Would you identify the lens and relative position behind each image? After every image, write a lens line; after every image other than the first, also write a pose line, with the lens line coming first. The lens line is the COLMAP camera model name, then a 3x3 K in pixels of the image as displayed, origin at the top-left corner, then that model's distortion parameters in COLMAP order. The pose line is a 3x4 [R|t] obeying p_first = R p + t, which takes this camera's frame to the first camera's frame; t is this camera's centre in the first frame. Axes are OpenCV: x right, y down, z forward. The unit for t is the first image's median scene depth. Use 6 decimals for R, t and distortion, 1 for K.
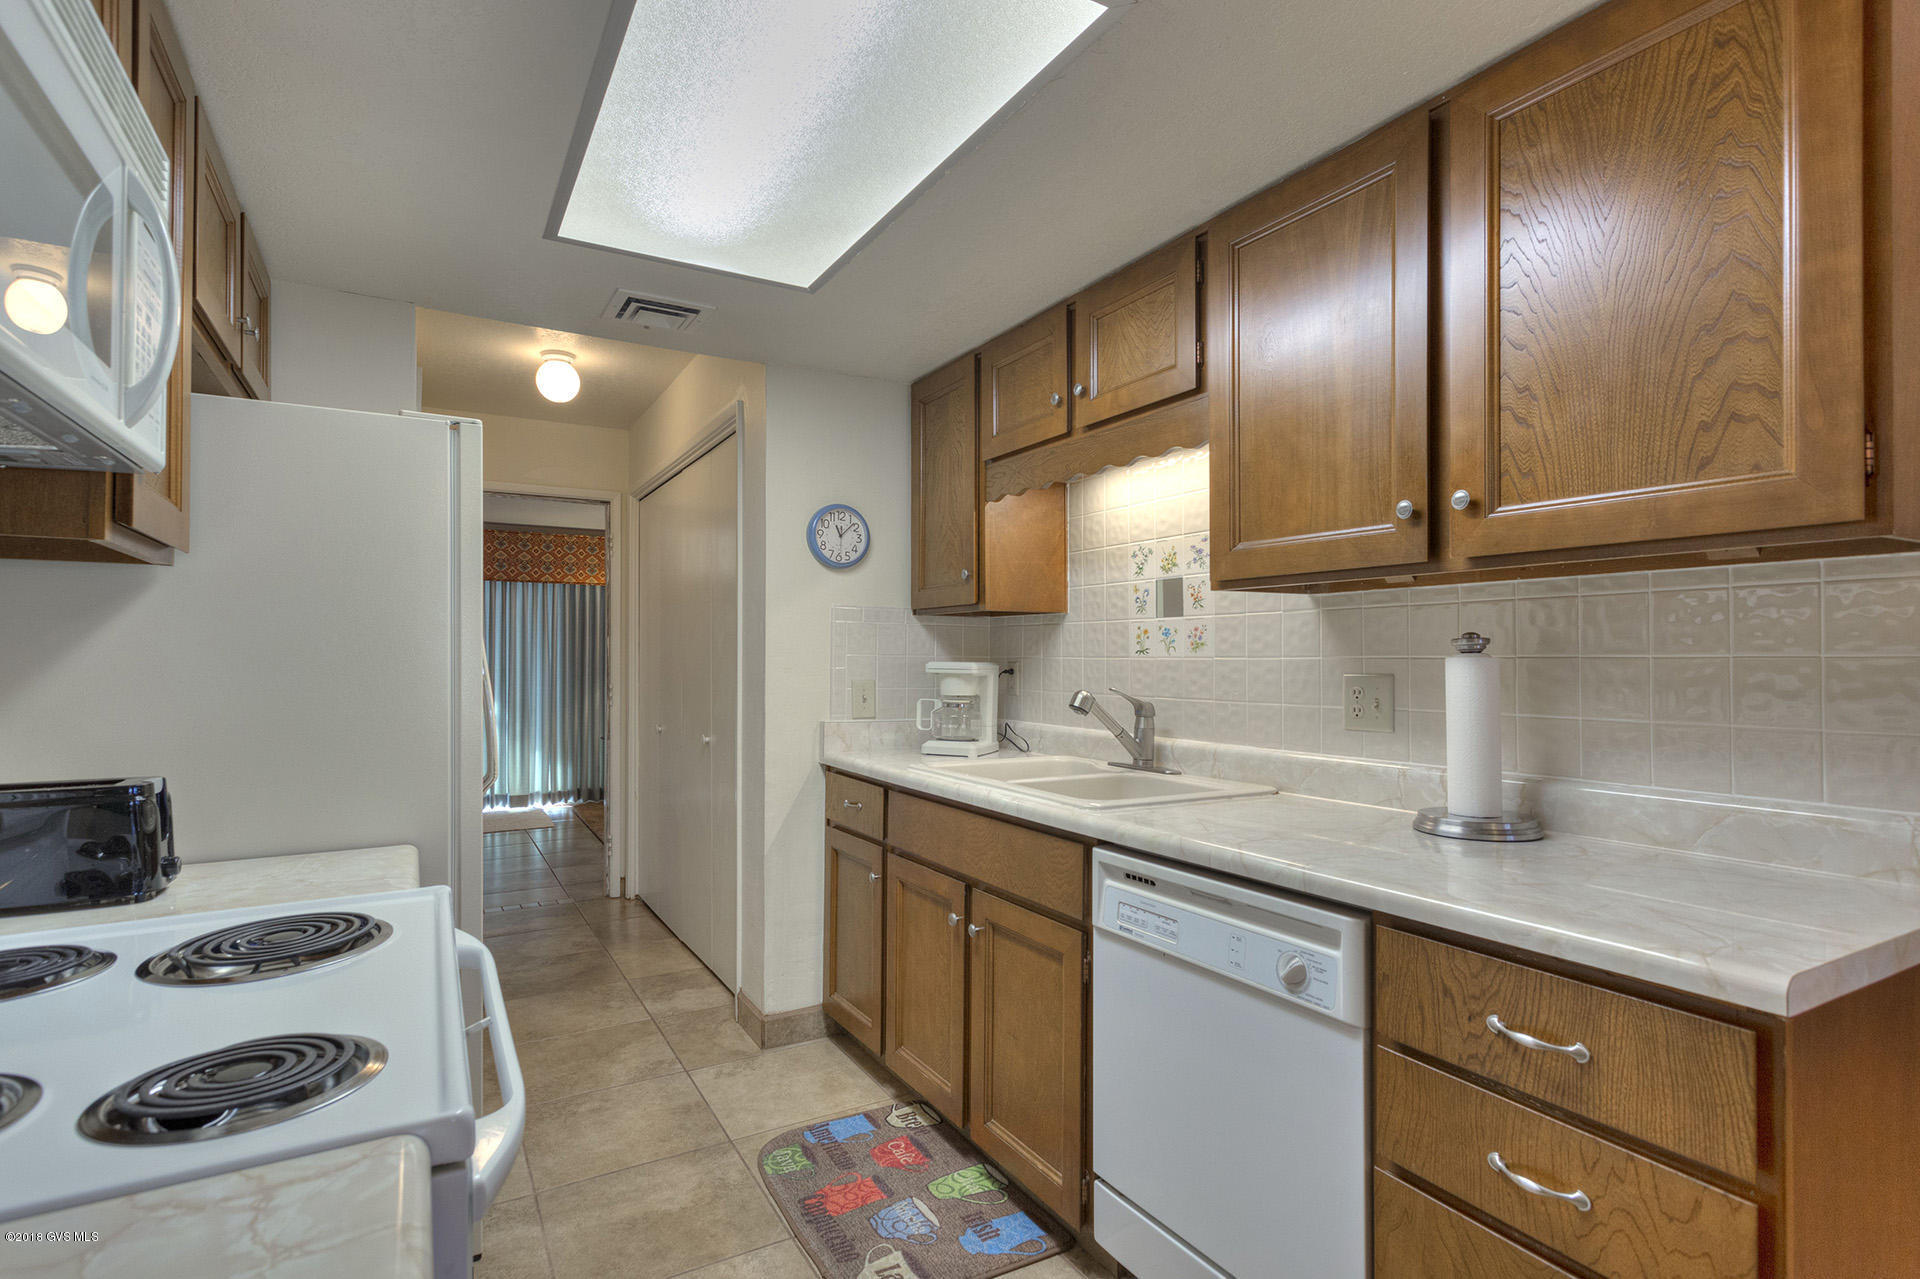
lens RADIAL K [[942.6, 0, 960.5], [0, 942.6, 647.4], [0, 0, 1]] dist [0.001951, 0.000293]
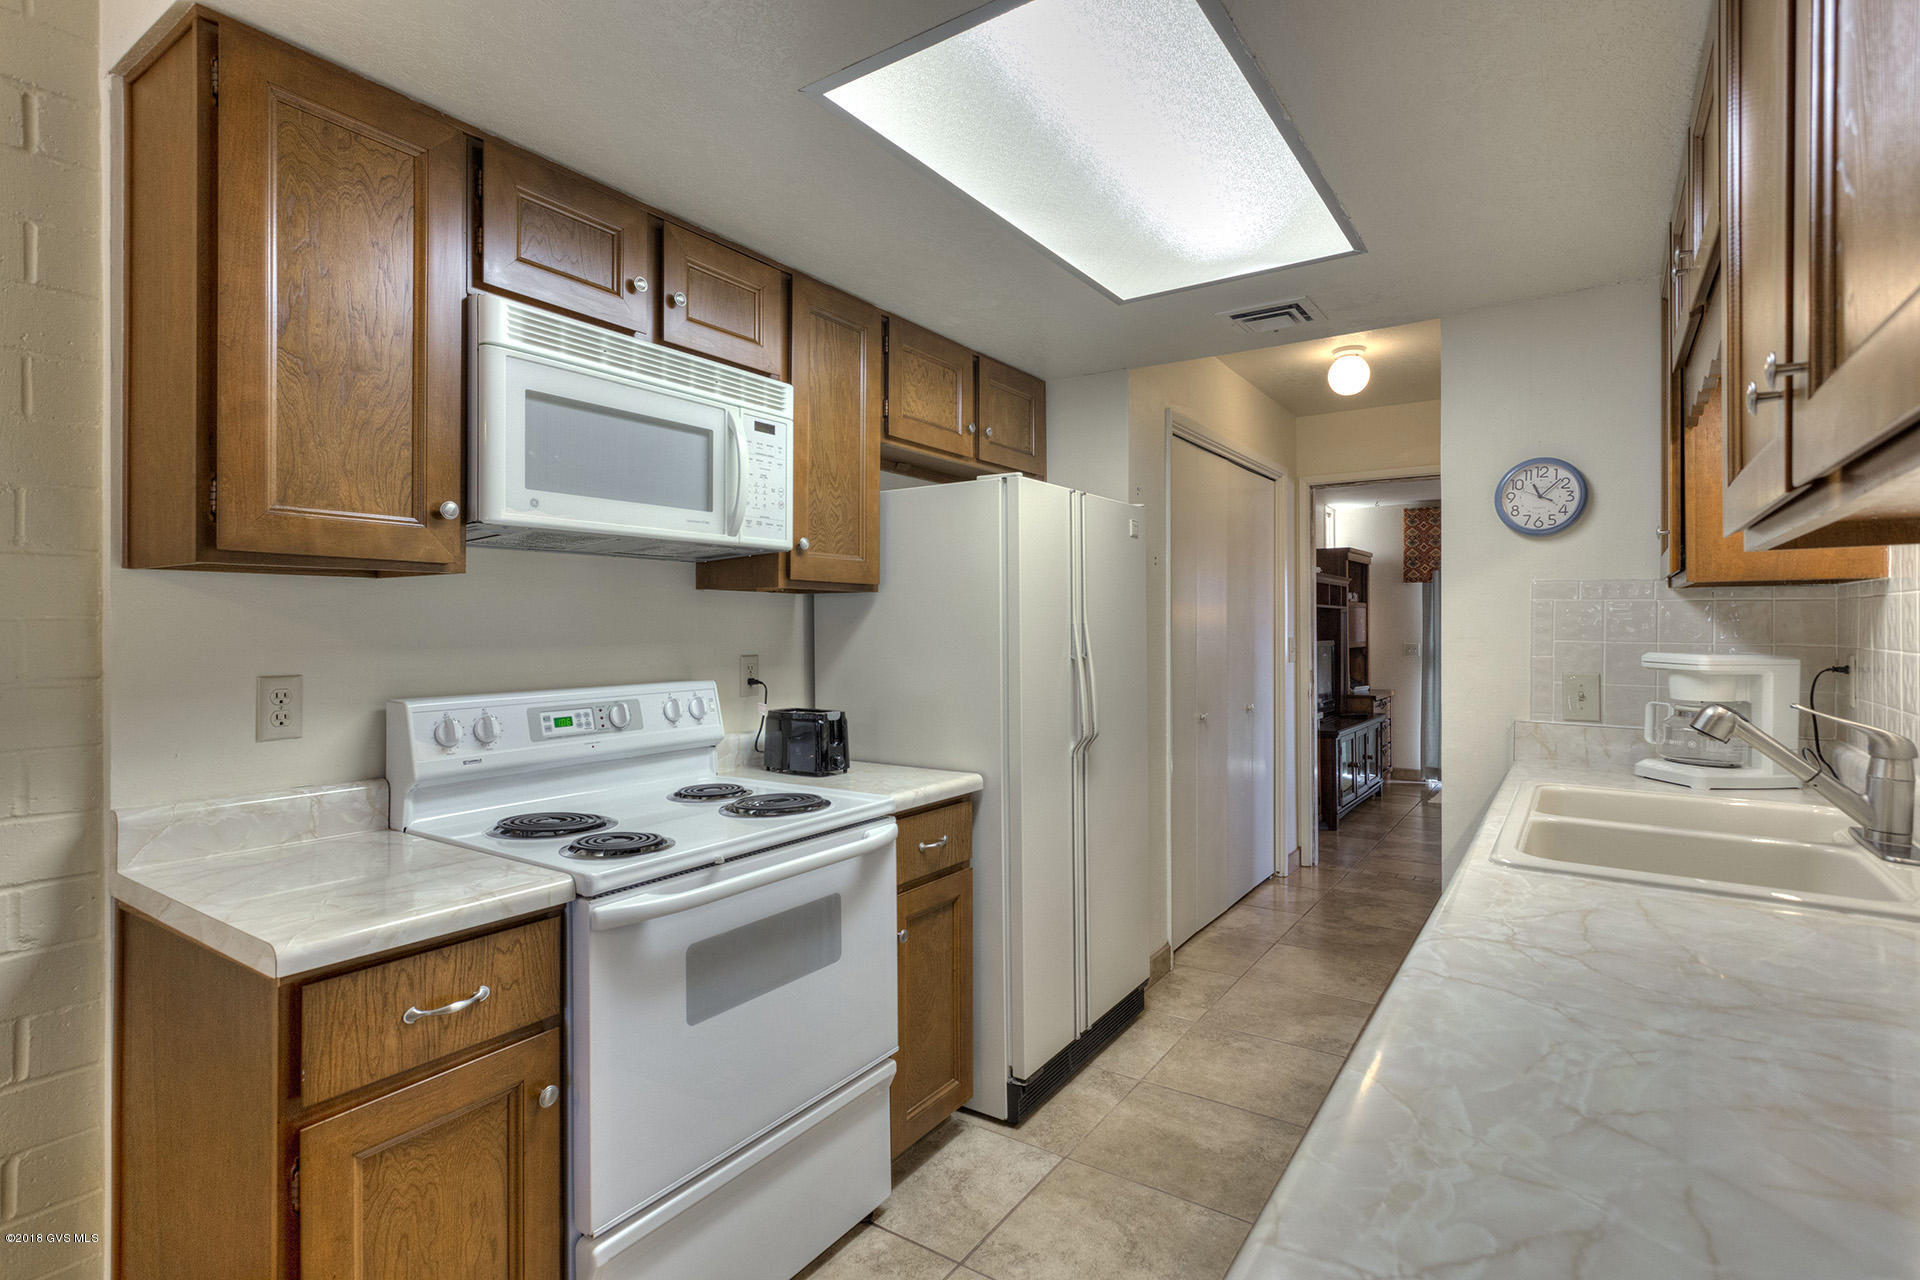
lens RADIAL K [[927.2, 0, 959.9], [0, 927.2, 623.9], [0, 0, 1]] dist [-0.000769, -0.000024]
pose [[0.440995, -0.003784, -0.897502, 0.373876], [0.009465, 0.999955, 0.000435, -0.012245], [0.897460, -0.008686, 0.441011, 0.187071]]
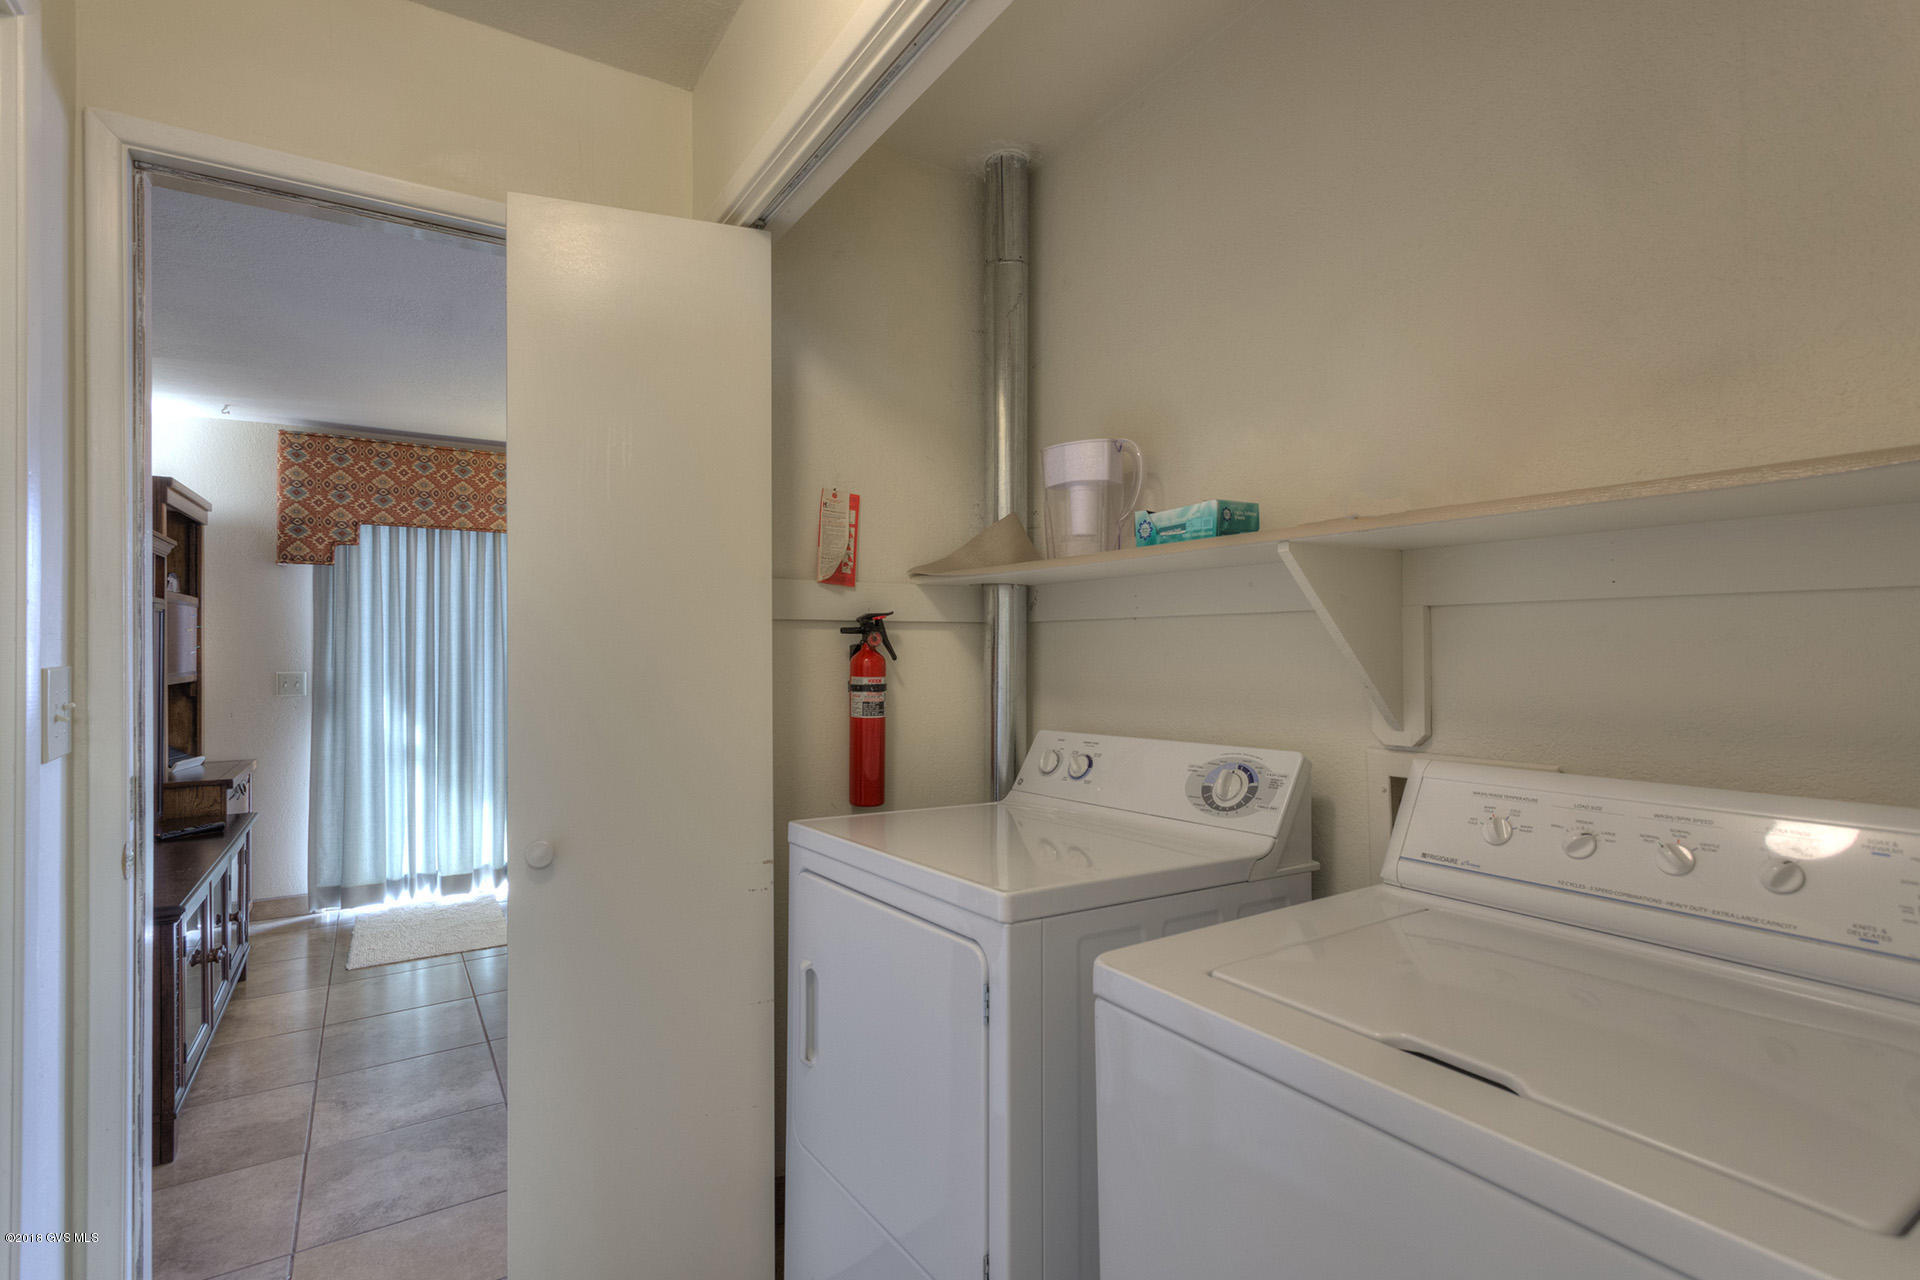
lens RADIAL K [[916.0, 0, 960.0], [0, 916.0, 640.0], [0, 0, 1]] dist [0.001247, 0.000464]
pose [[0.998554, -0.001891, 0.053732, -0.434966], [0.001474, 0.999969, 0.007797, -0.005328], [-0.053745, -0.007706, 0.998525, 0.978299]]
